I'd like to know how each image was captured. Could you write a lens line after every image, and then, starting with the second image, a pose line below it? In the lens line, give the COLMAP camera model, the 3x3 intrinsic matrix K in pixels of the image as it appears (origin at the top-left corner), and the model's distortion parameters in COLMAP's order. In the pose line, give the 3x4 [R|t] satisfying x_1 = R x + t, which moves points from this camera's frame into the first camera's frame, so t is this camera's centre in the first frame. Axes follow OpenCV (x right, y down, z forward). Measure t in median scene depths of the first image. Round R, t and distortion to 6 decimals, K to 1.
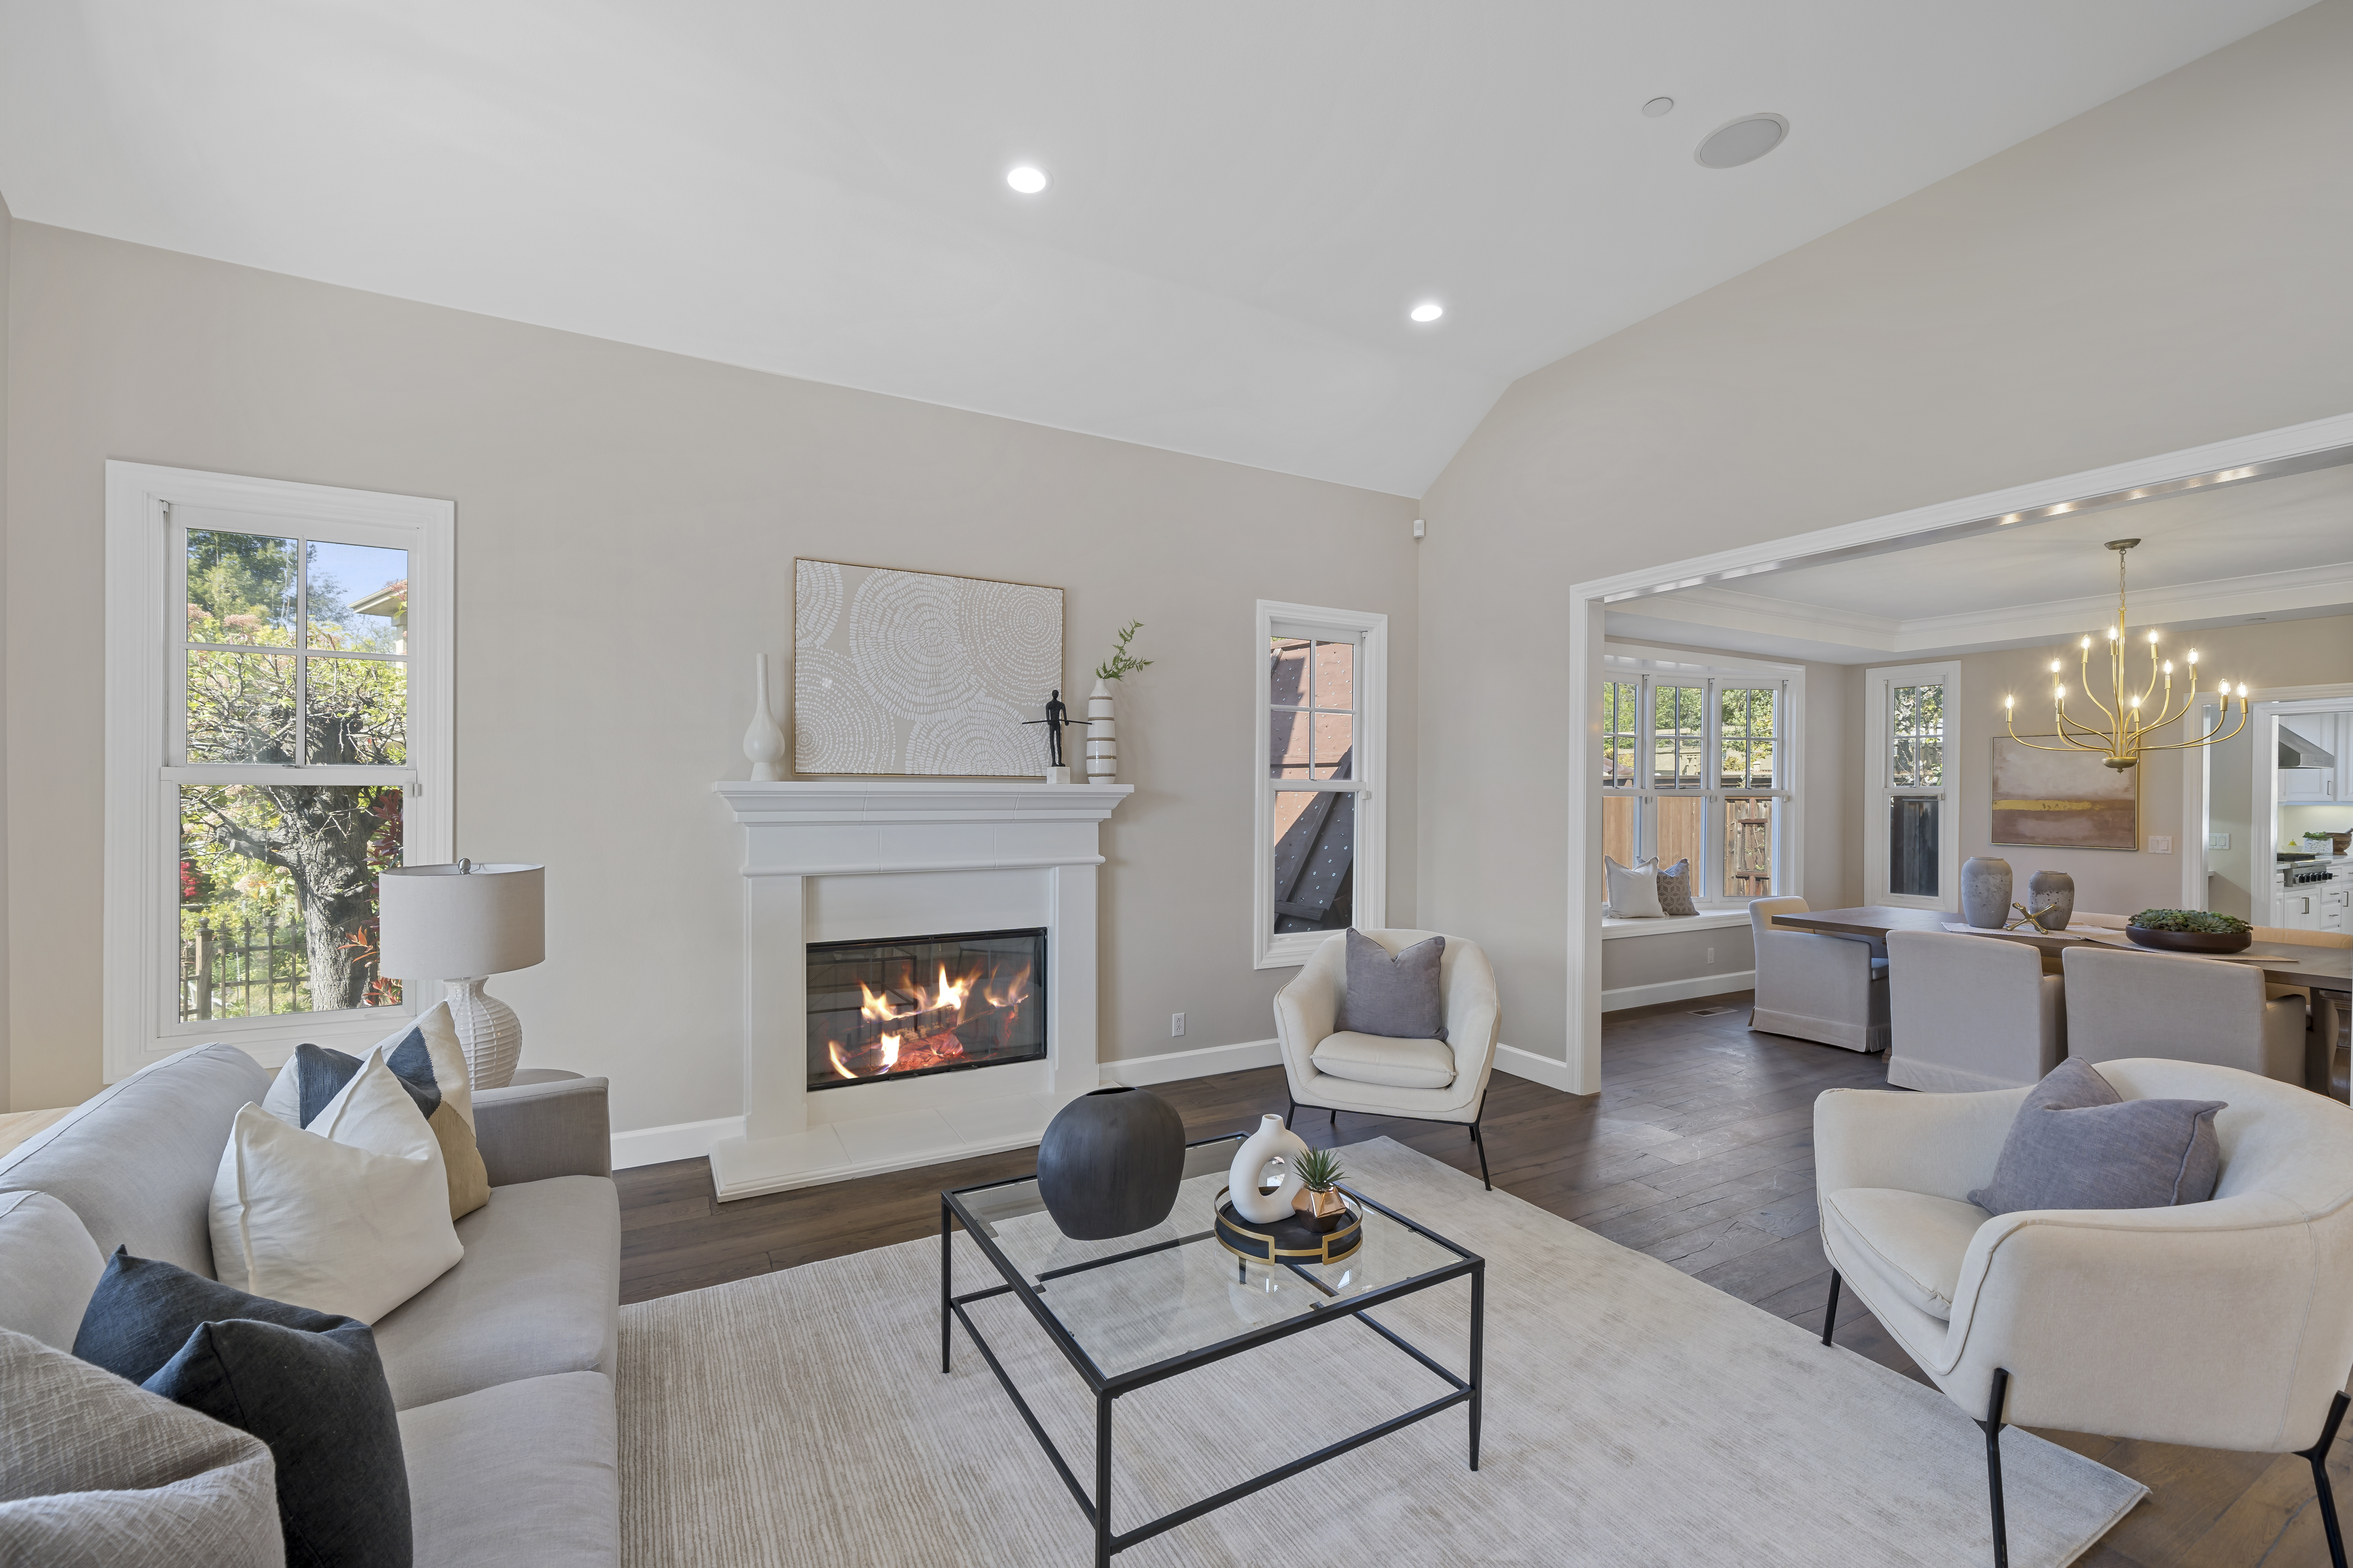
lens RADIAL K [[943.9, 0, 1165.9], [0, 943.9, 796.8], [0, 0, 1]] dist [-0.002267, 0.000982]
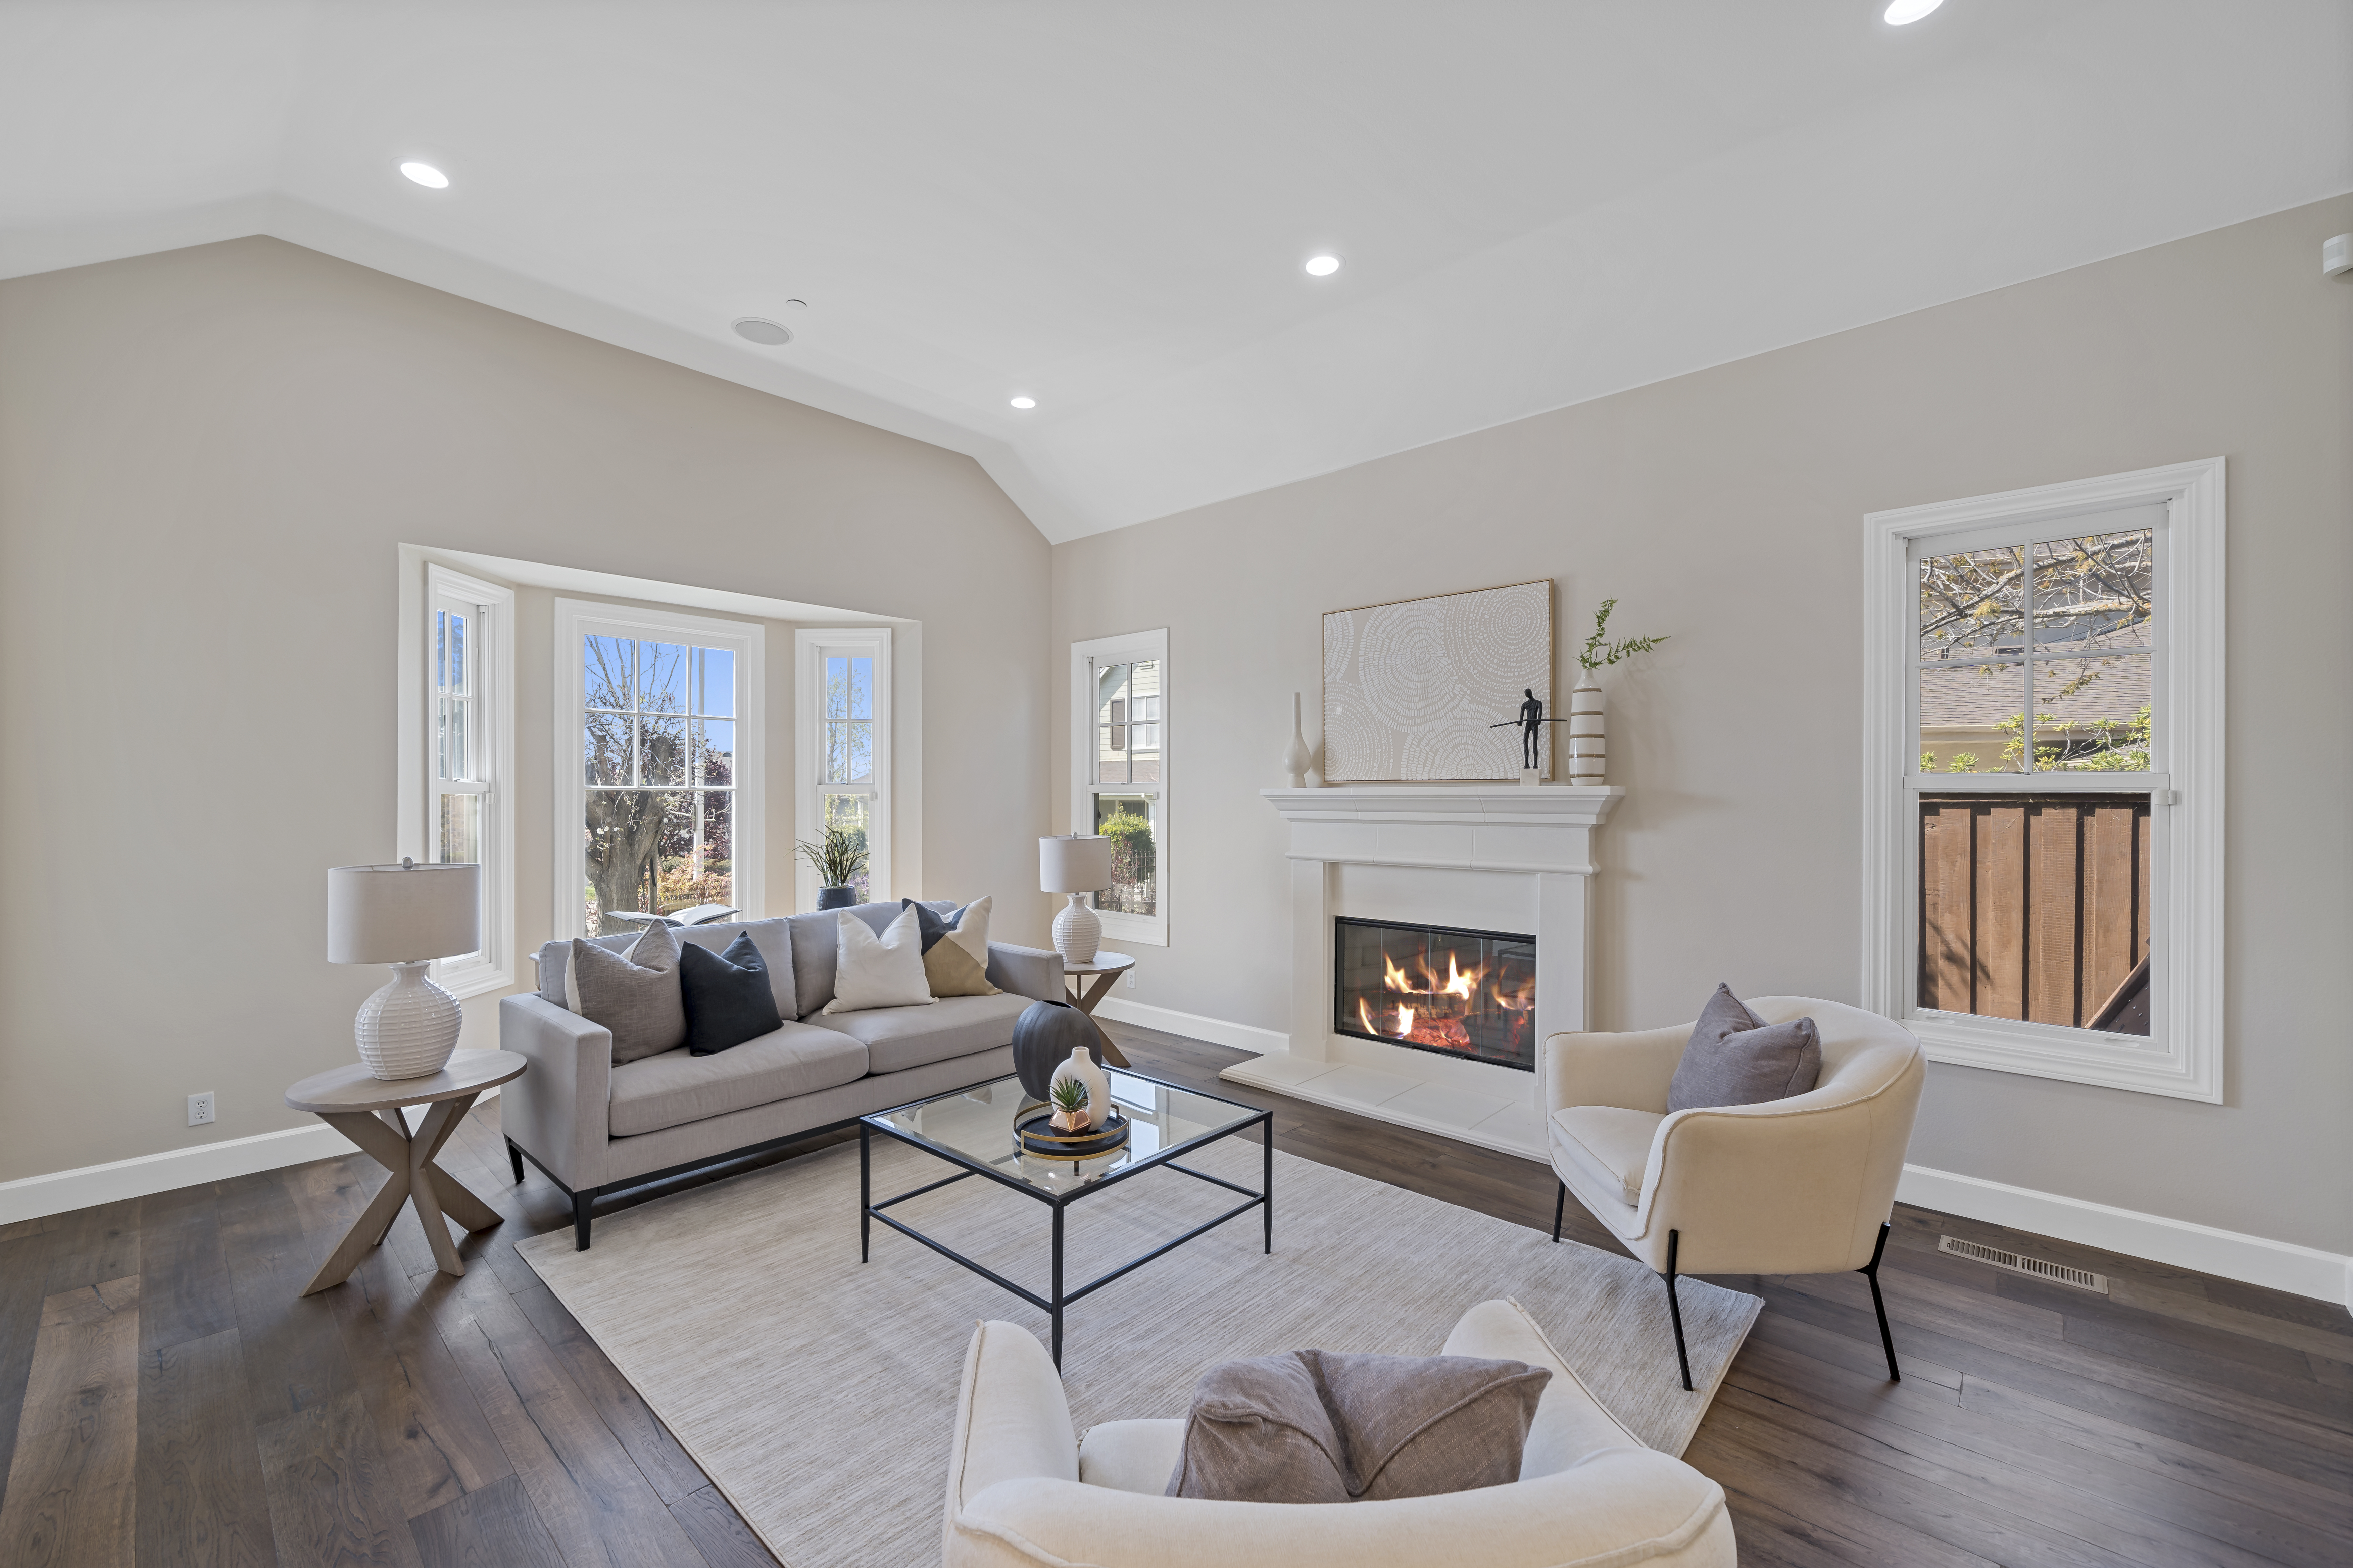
lens RADIAL K [[943.9, 0, 1171.7], [0, 943.9, 792.9], [0, 0, 1]] dist [-0.002267, 0.000982]
pose [[0.331070, -0.005955, -0.943587, 0.701632], [-0.000621, 0.999978, -0.006529, -0.000502], [0.943606, 0.002747, 0.331059, 0.354975]]
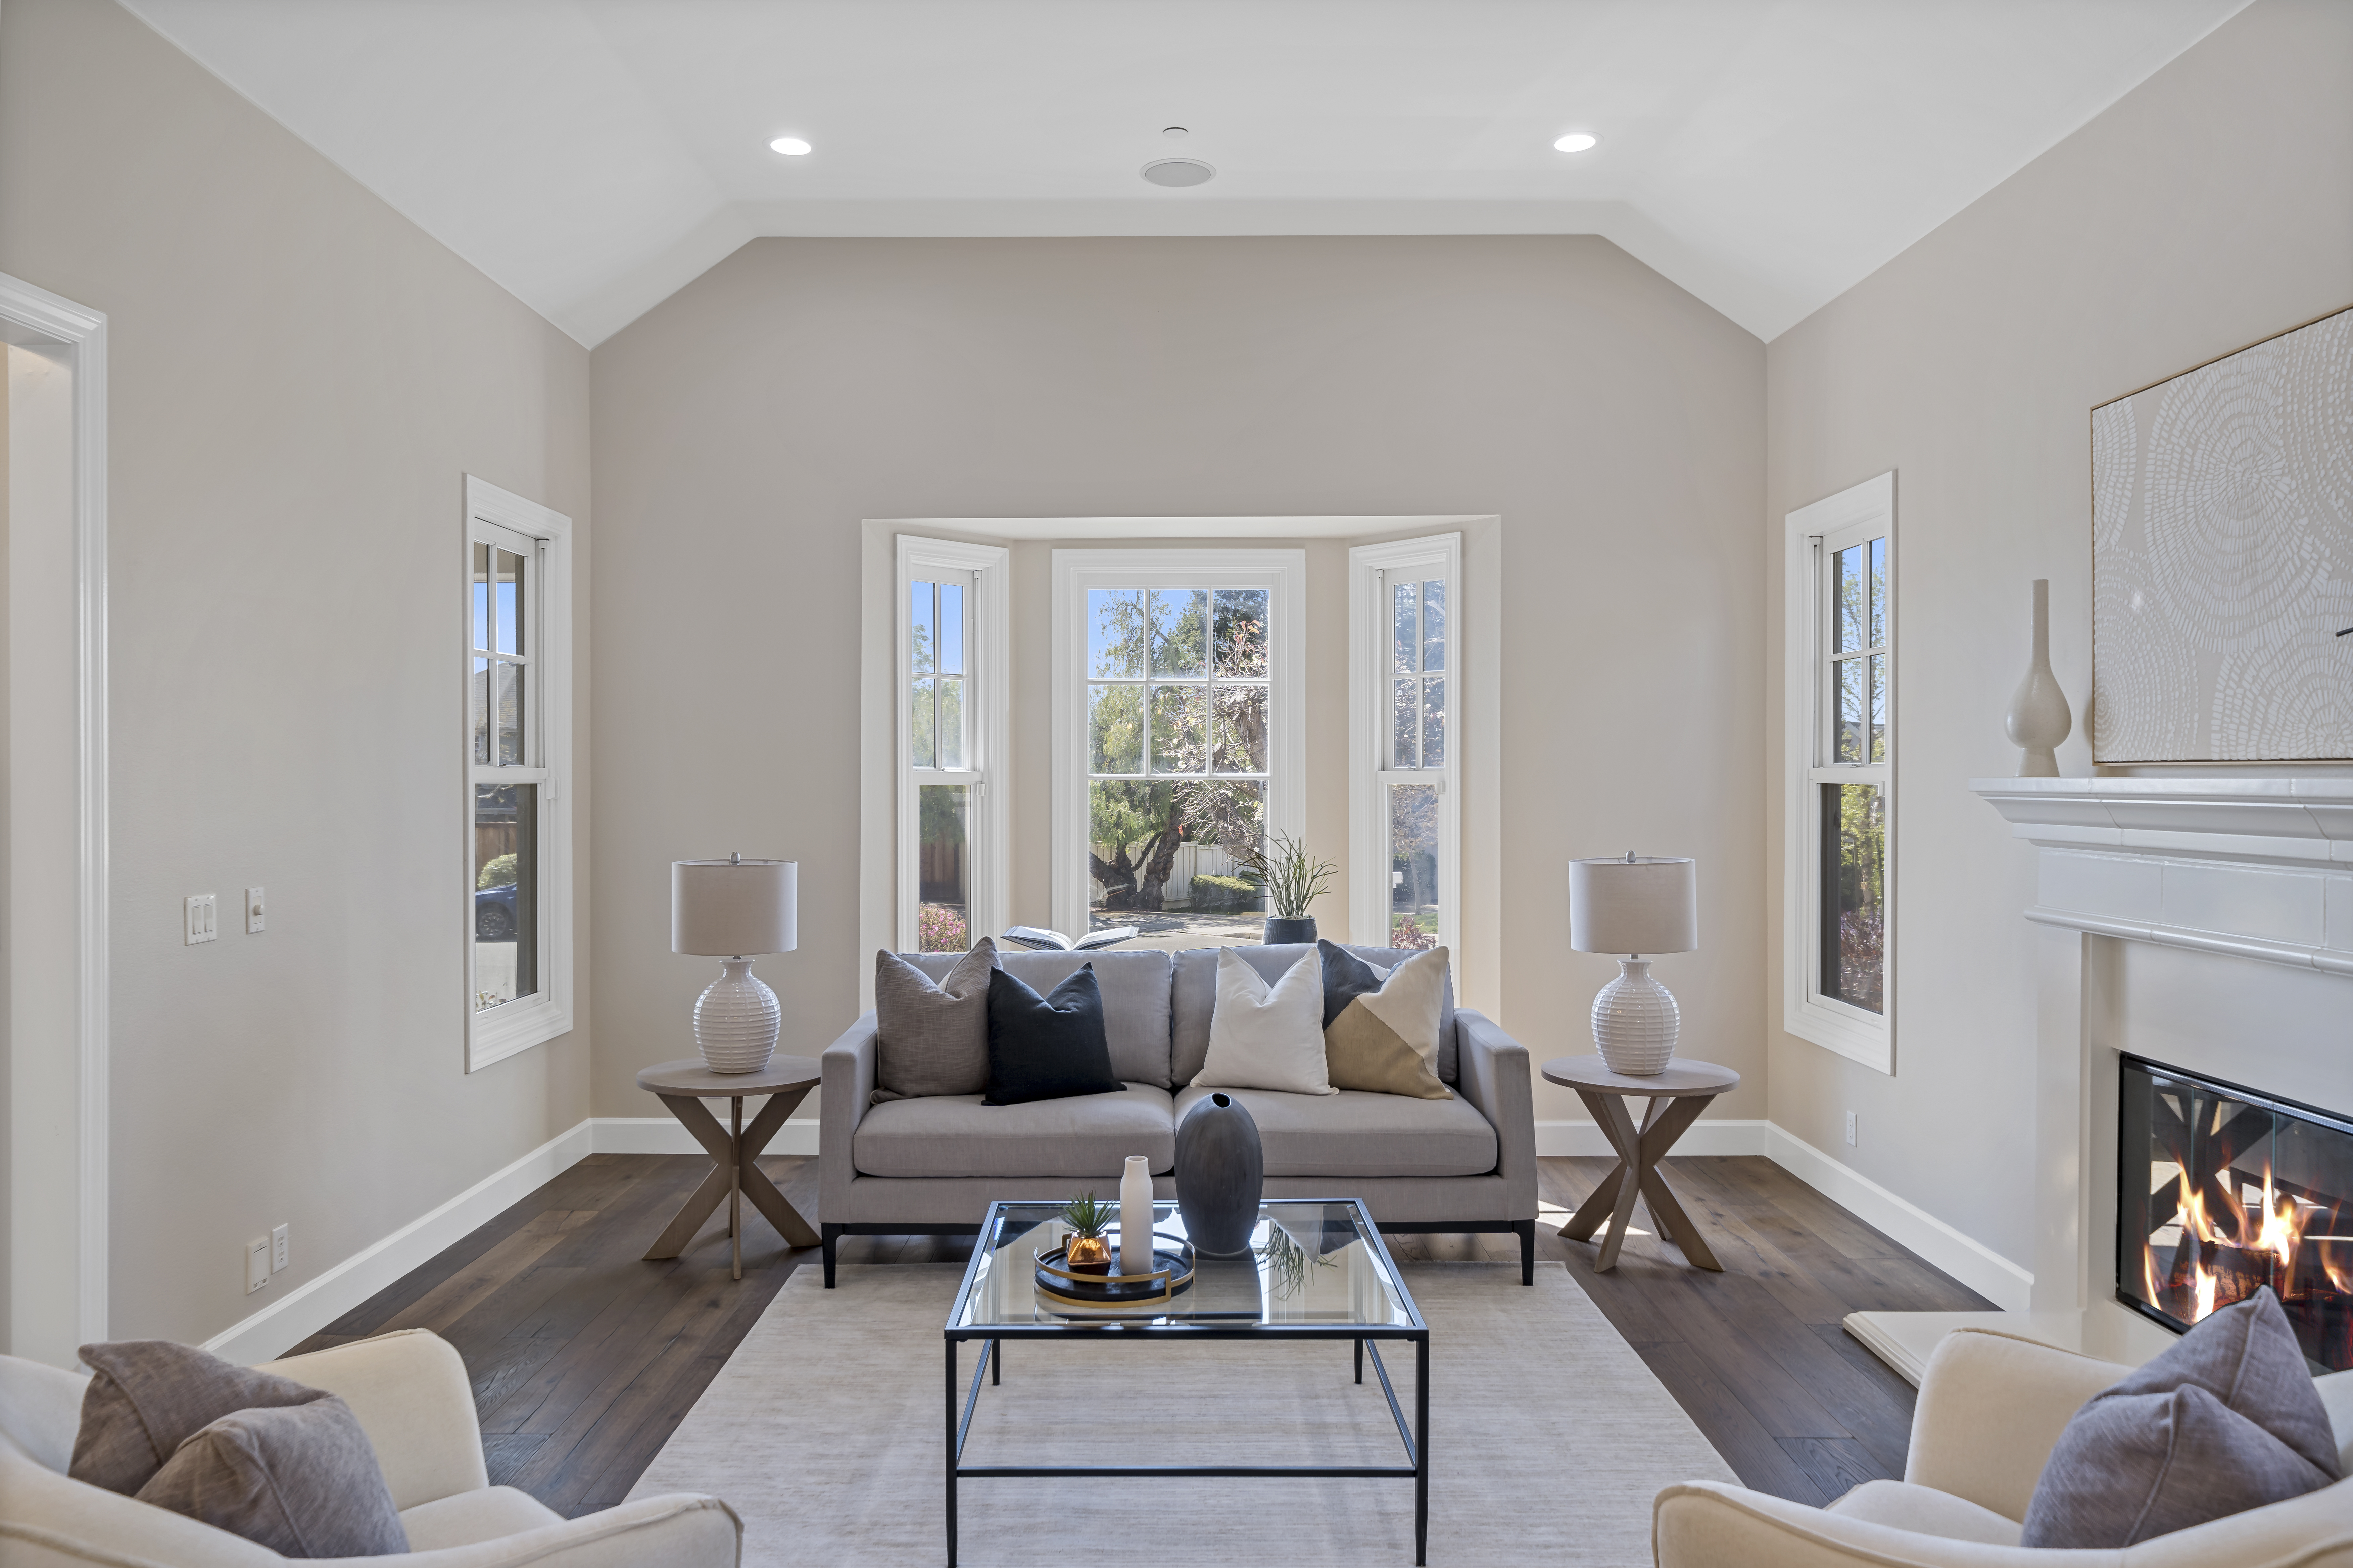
lens RADIAL K [[1577.1, 0, 1173.8], [0, 1577.1, 781.9], [0, 0, 1]] dist [-0.000044, -0.002573]
pose [[-0.473899, 0.000843, -0.880579, 0.728098], [-0.002372, 0.999995, 0.002234, -0.012865], [0.880576, 0.003147, -0.473894, 0.898116]]
